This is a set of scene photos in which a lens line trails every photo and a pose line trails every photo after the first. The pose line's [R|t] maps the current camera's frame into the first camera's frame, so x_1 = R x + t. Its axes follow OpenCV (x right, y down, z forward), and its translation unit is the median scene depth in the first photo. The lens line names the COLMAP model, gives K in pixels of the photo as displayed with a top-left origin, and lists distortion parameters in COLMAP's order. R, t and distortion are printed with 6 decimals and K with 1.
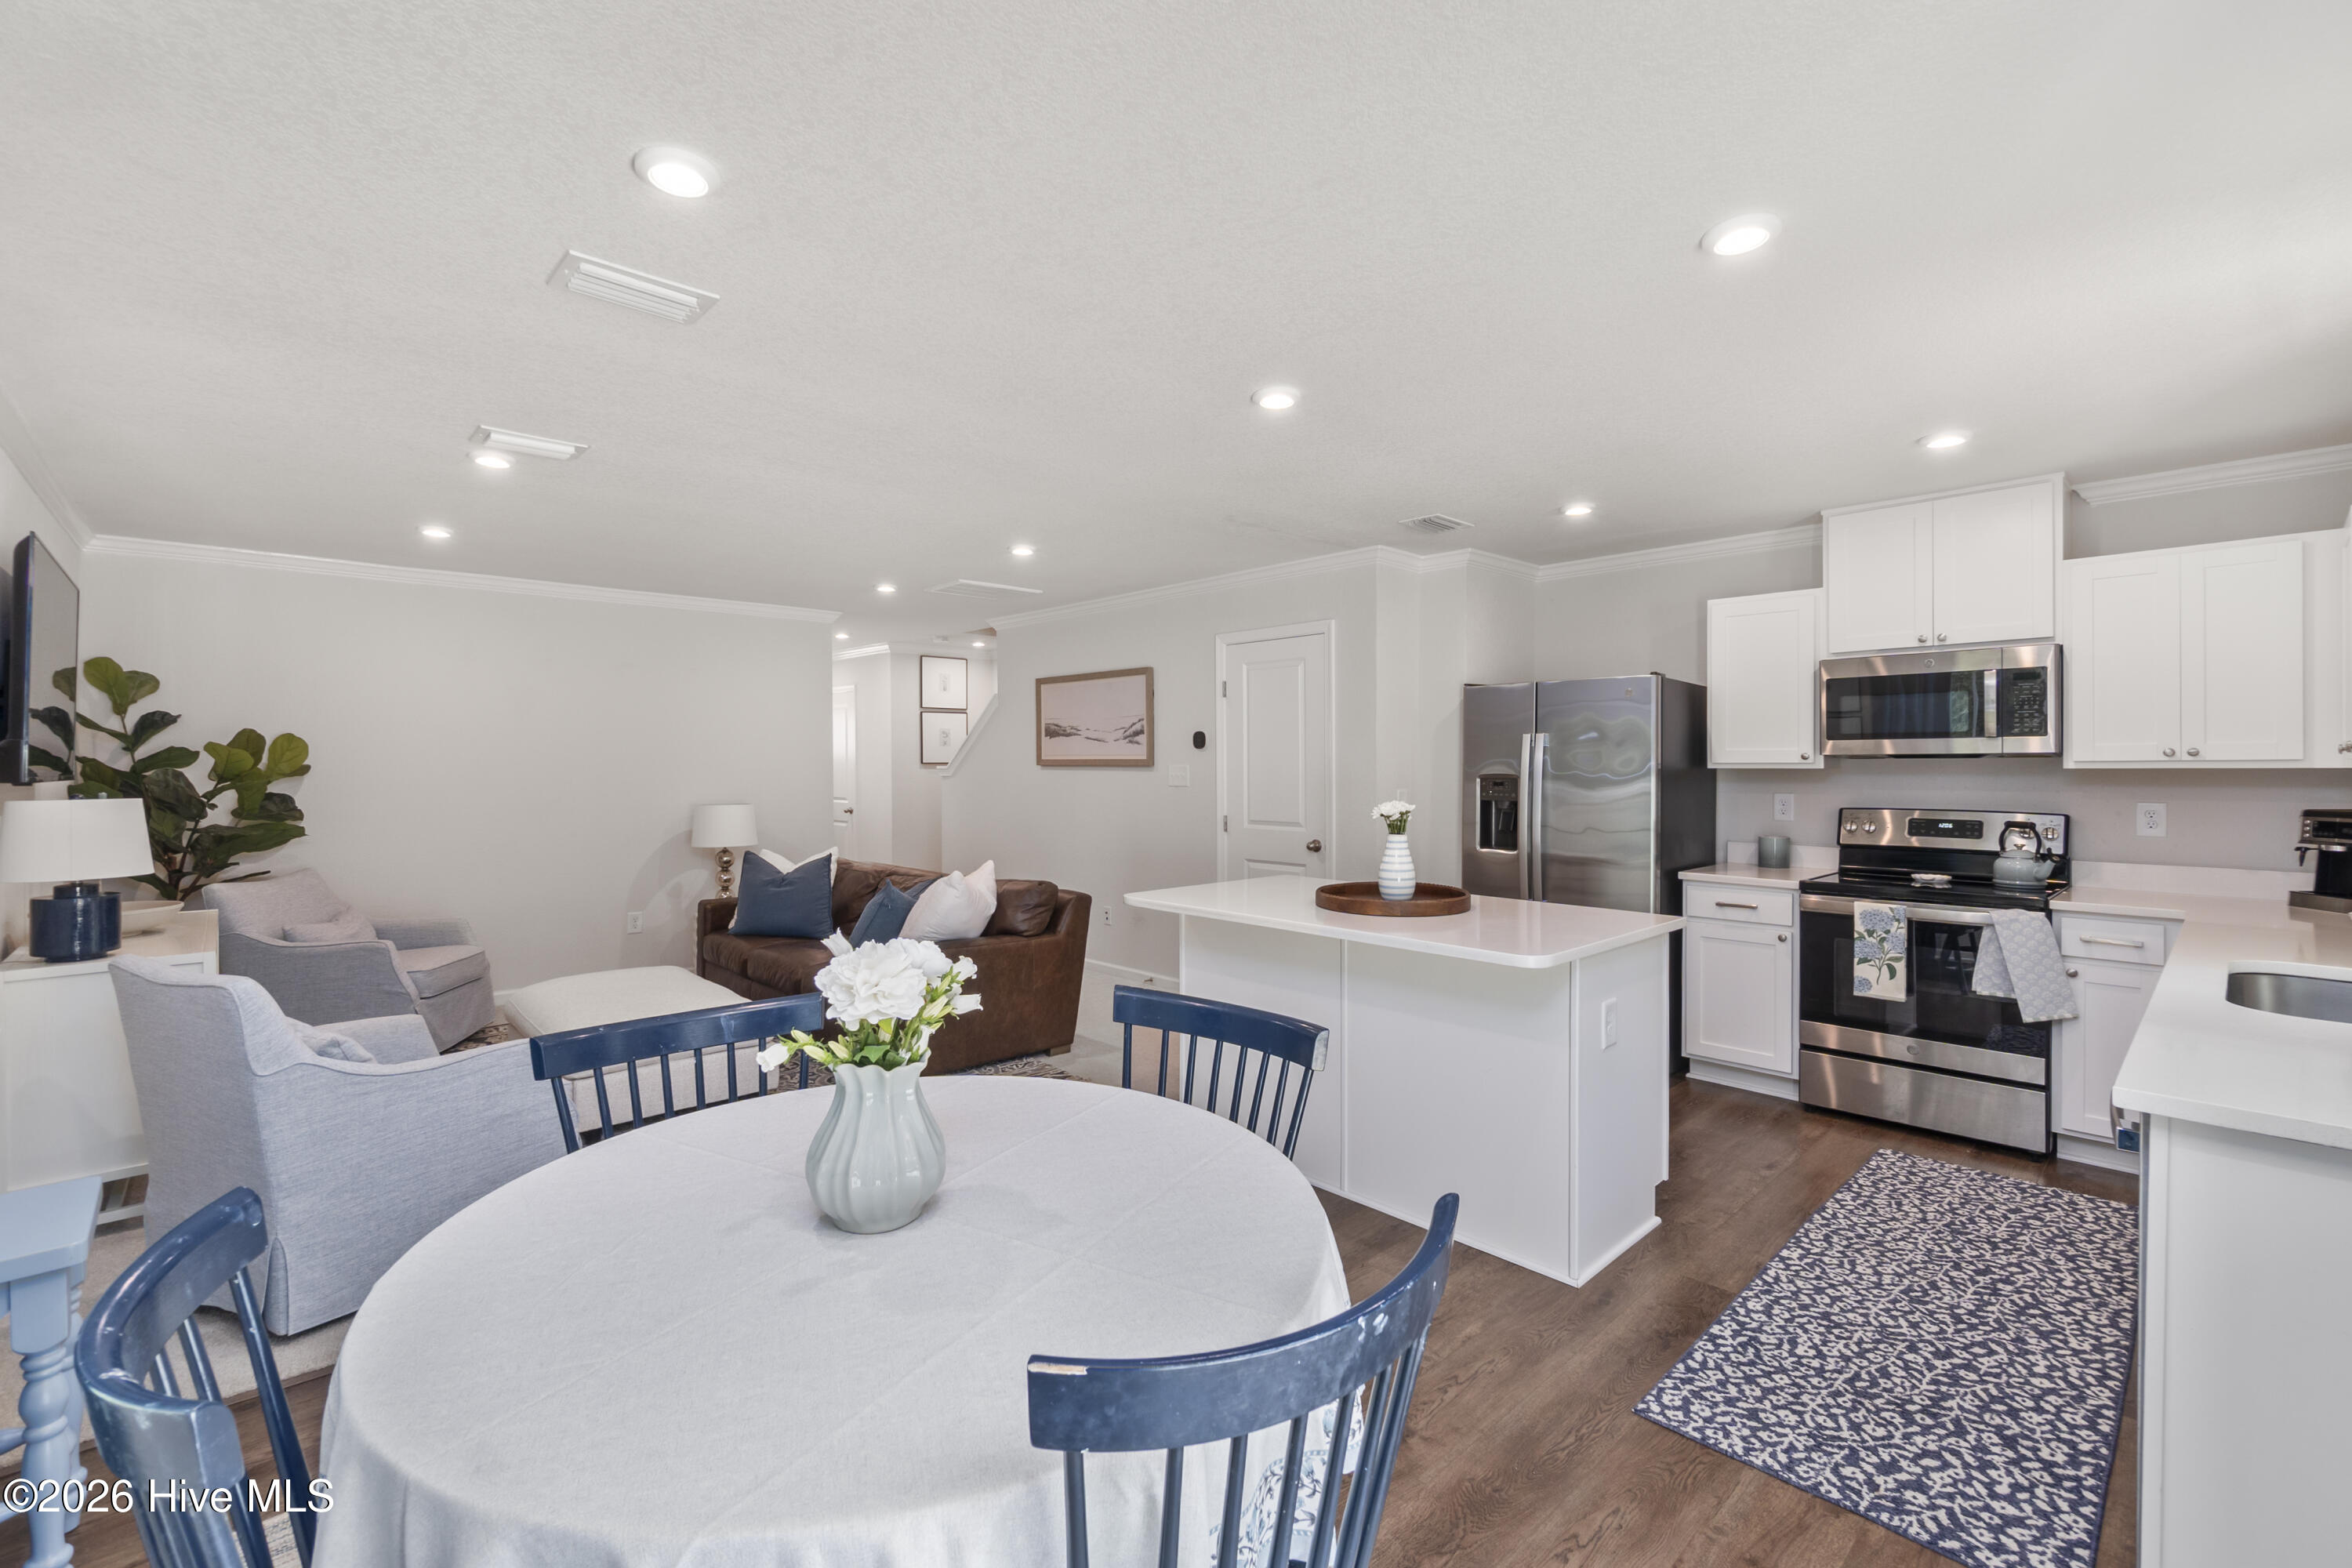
lens RADIAL K [[1016.4, 0, 1167.7], [0, 1016.4, 768.5], [0, 0, 1]] dist [-0.002470, 0.000800]
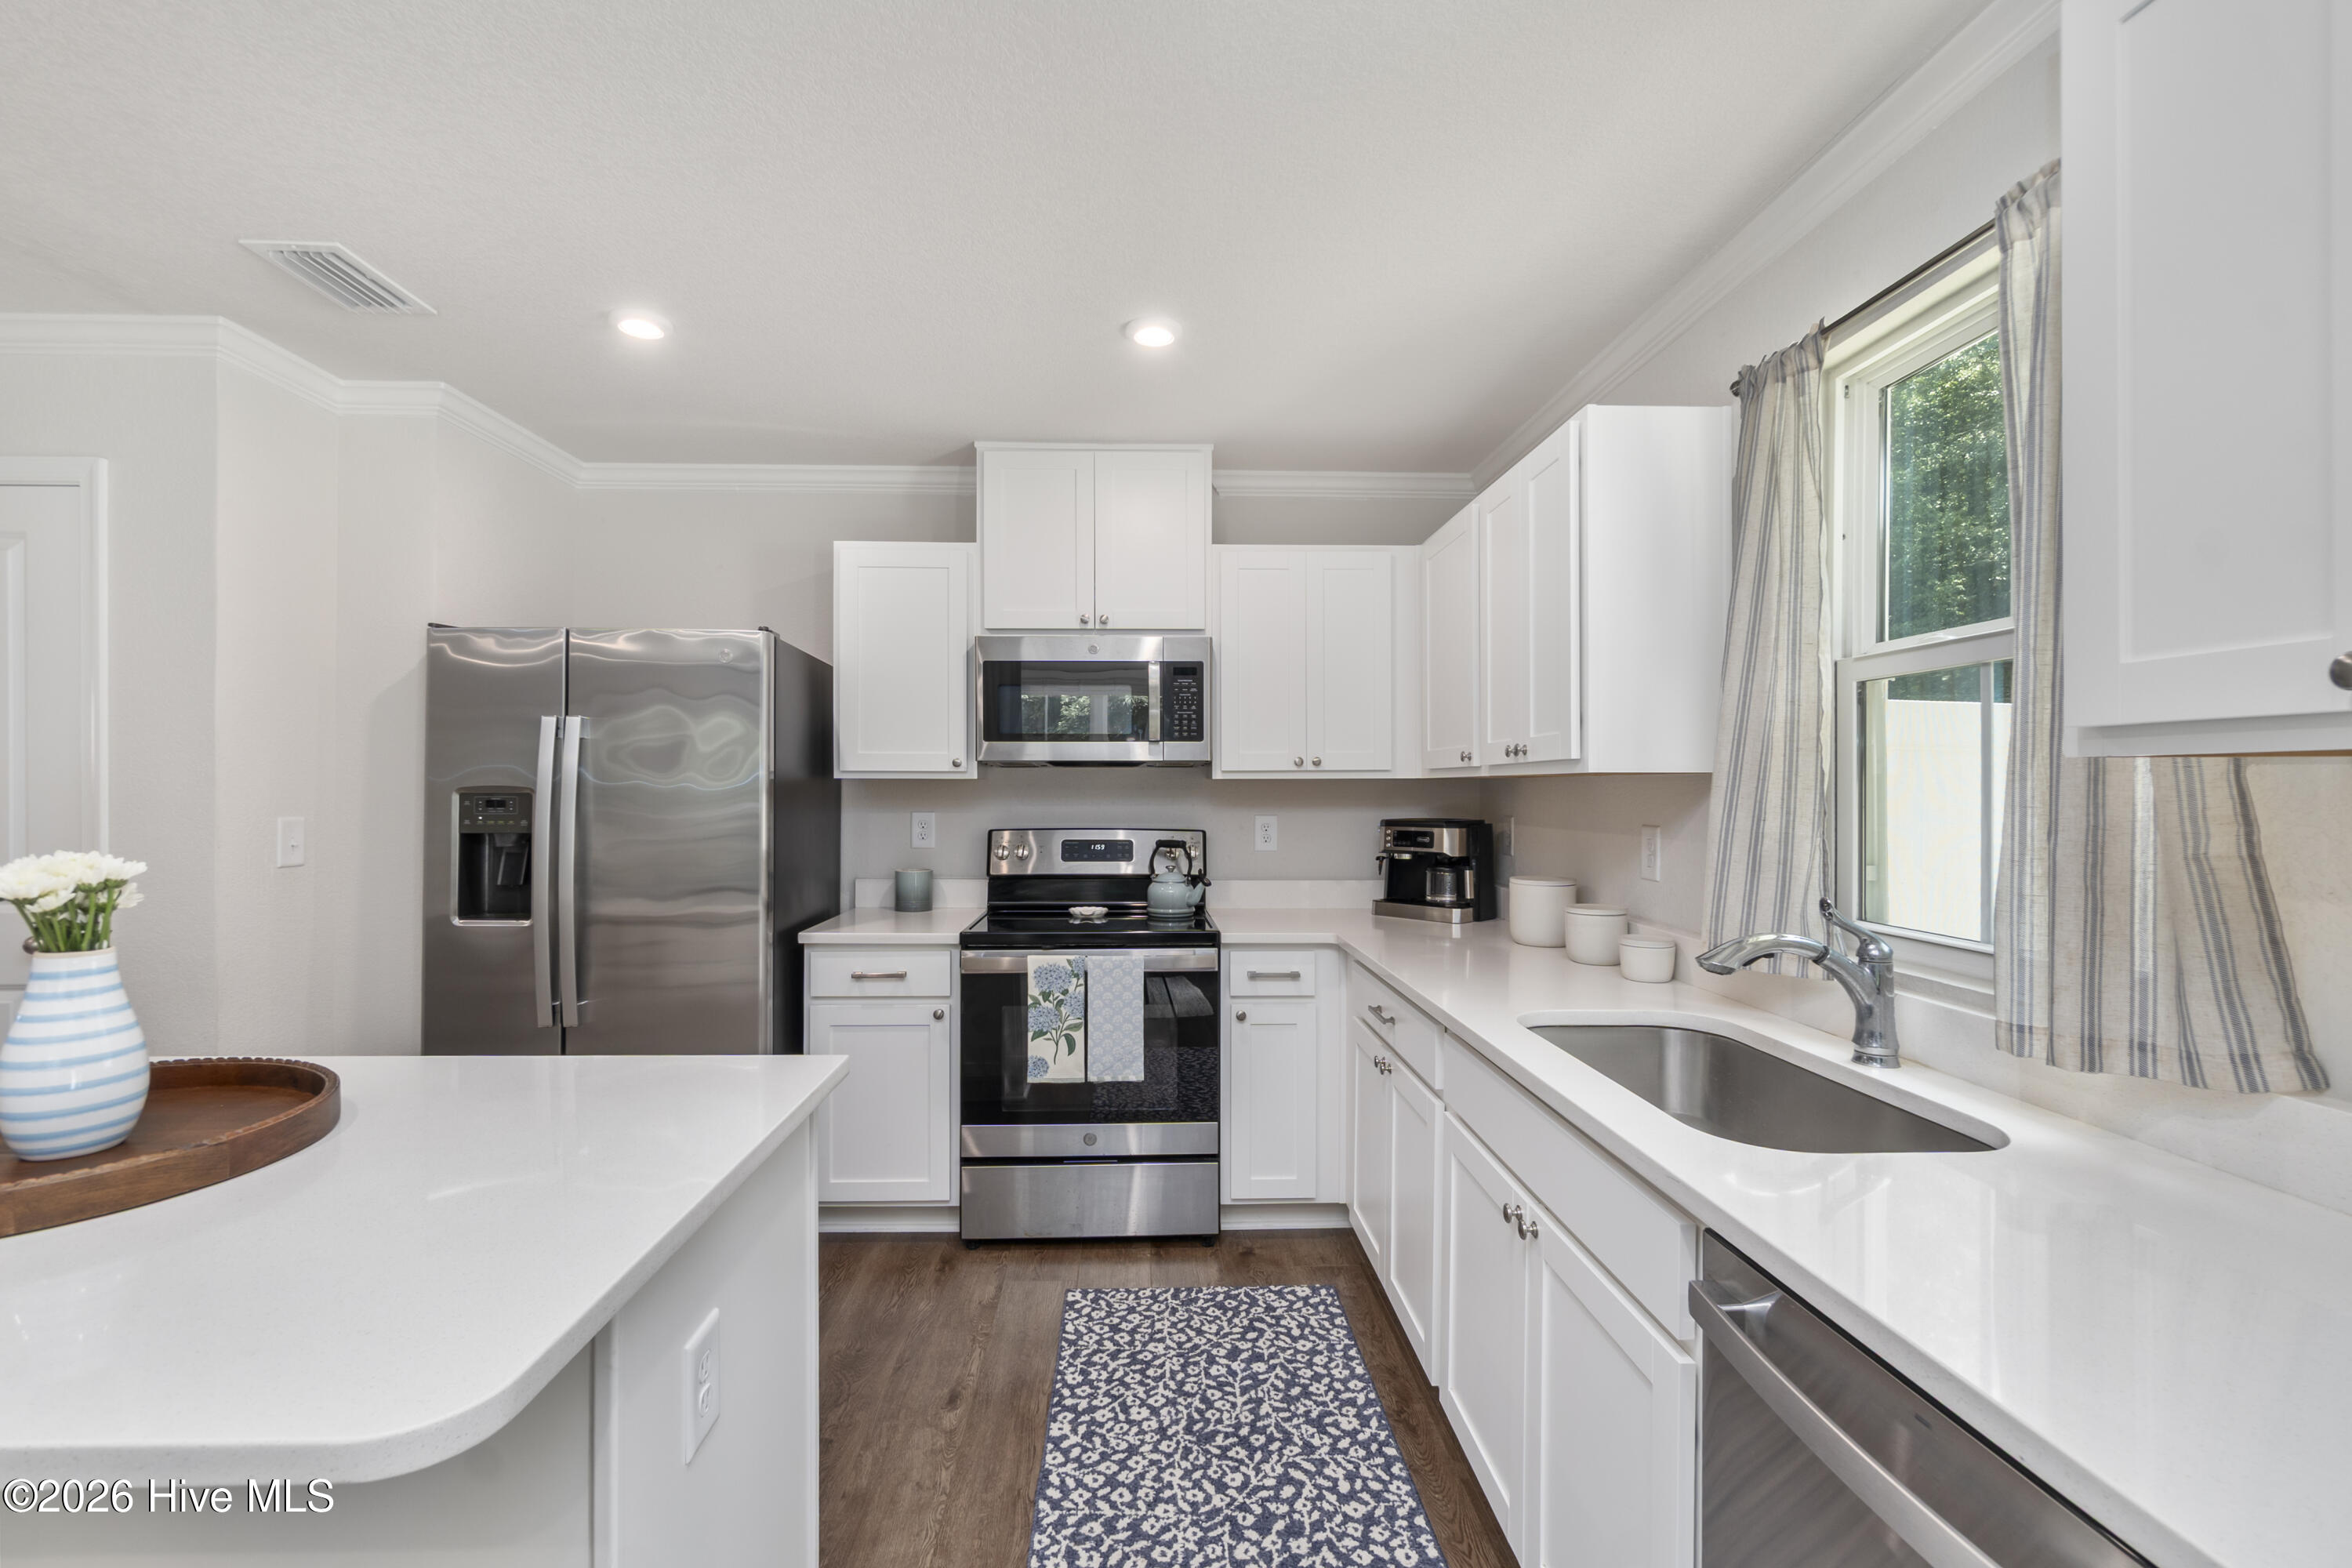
lens RADIAL K [[1016.4, 0, 1166.5], [0, 1016.4, 783.0], [0, 0, 1]] dist [-0.002470, 0.000800]
pose [[0.657367, 0.005738, 0.753548, 0.177444], [-0.000612, 0.999975, -0.007081, 0.009280], [-0.753570, 0.004193, 0.657354, 0.424566]]
